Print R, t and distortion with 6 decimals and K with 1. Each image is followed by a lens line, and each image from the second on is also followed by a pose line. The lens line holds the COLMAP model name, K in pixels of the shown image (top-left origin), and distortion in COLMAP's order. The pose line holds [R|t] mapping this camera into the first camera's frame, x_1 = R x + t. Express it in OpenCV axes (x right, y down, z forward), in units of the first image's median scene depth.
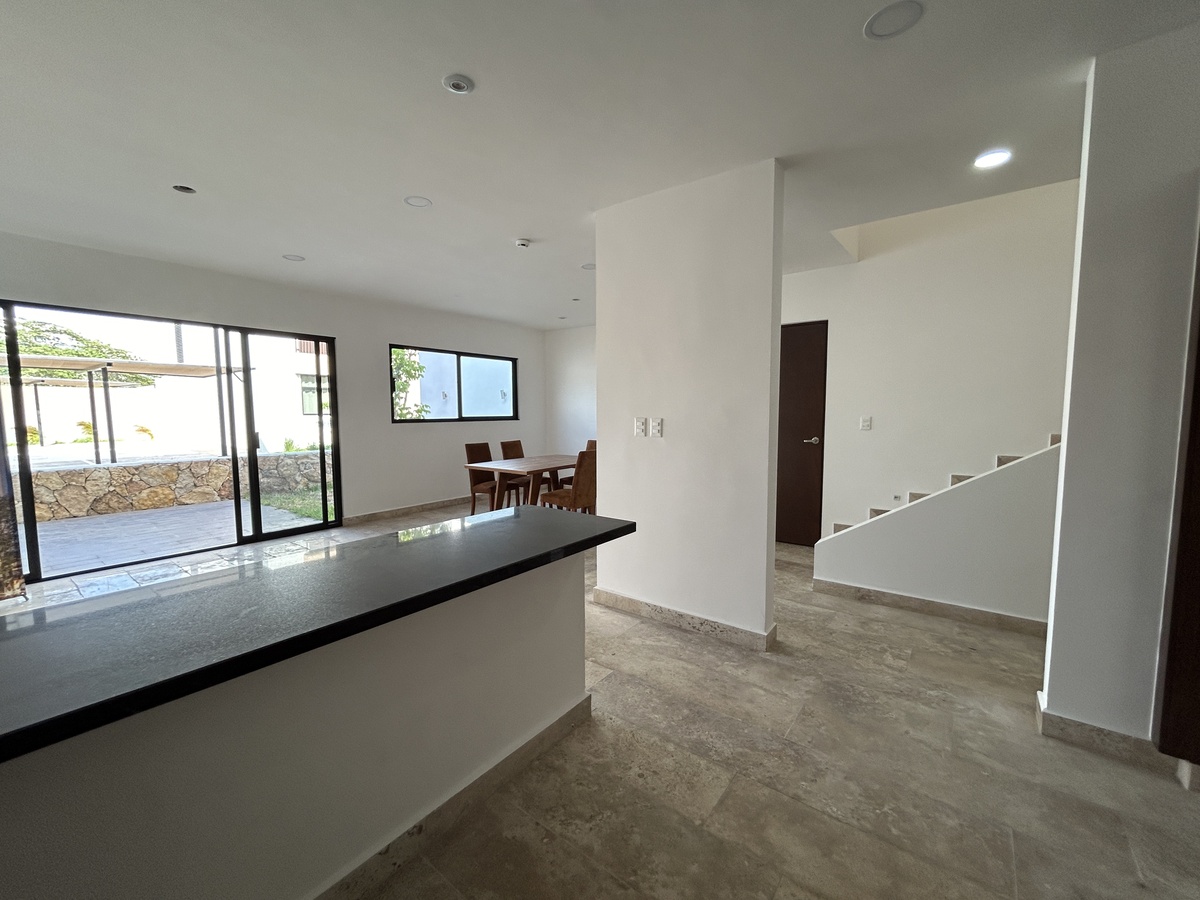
lens RADIAL K [[488.1, 0, 600.4], [0, 488.1, 450.2], [0, 0, 1]] dist [-0.011949, 0.002876]
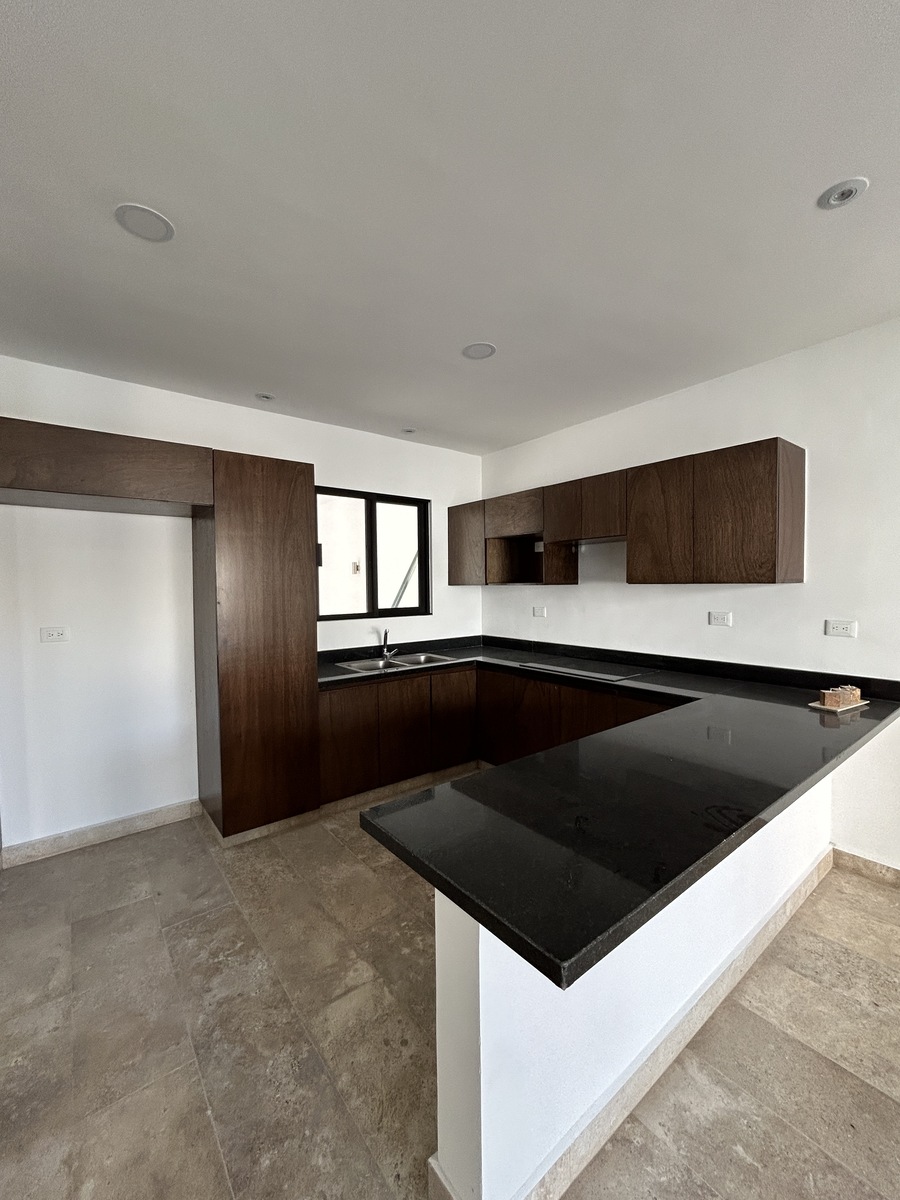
lens RADIAL K [[488.1, 0, 450.6], [0, 488.1, 600.2], [0, 0, 1]] dist [-0.011949, 0.002876]
pose [[-0.968989, 0.002992, 0.247084, -0.211041], [0.031810, 0.993117, 0.112726, -0.202282], [-0.245046, 0.117090, -0.962415, 1.719059]]
